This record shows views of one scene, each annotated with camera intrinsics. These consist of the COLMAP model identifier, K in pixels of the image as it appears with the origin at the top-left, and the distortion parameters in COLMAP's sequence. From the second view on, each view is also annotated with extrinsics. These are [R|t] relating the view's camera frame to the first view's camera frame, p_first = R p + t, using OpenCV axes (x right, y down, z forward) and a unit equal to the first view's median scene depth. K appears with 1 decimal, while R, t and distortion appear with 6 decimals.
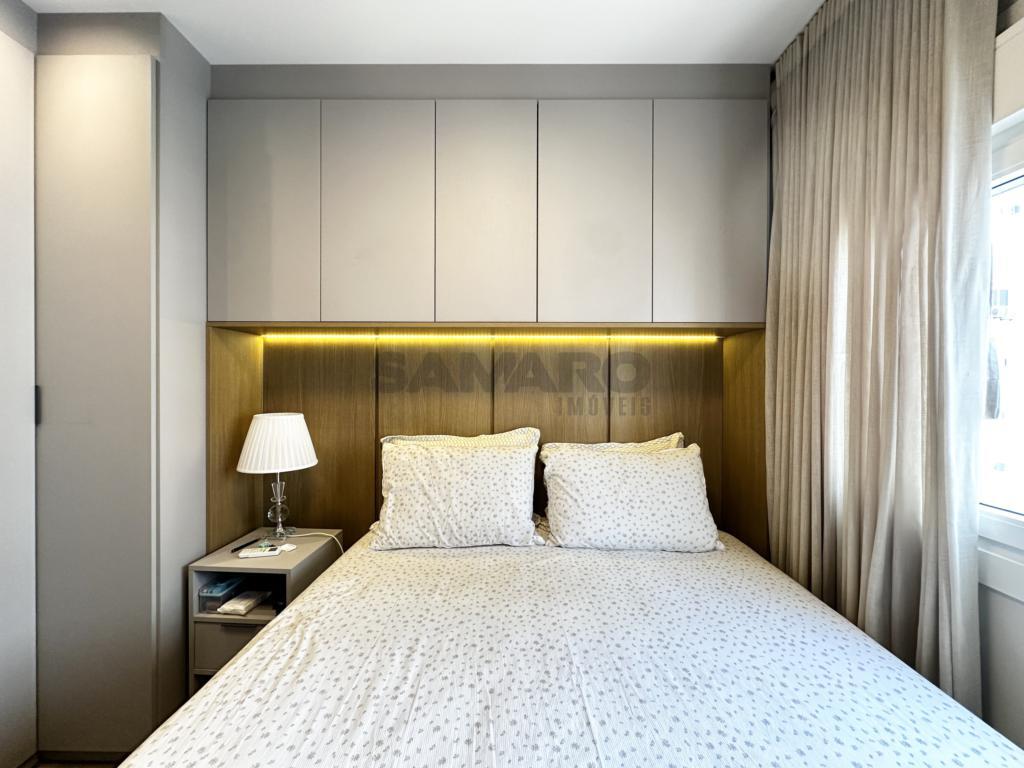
lens RADIAL K [[408.1, 0, 512.0], [0, 408.1, 384.0], [0, 0, 1]] dist [-0.002437, 0.000266]
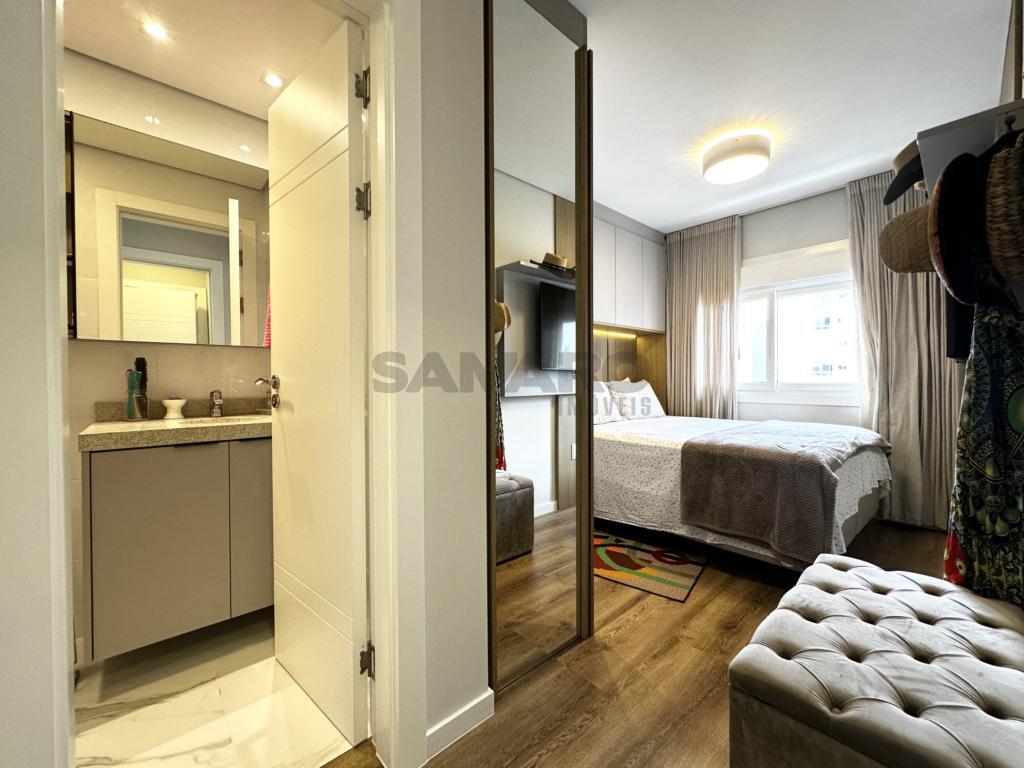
lens RADIAL K [[408.1, 0, 512.0], [0, 408.1, 384.0], [0, 0, 1]] dist [-0.002437, 0.000266]
pose [[0.742410, -0.015588, 0.669764, -1.589235], [0.014895, 0.999866, 0.006760, 0.131282], [-0.669780, 0.004957, 0.742543, -0.248855]]
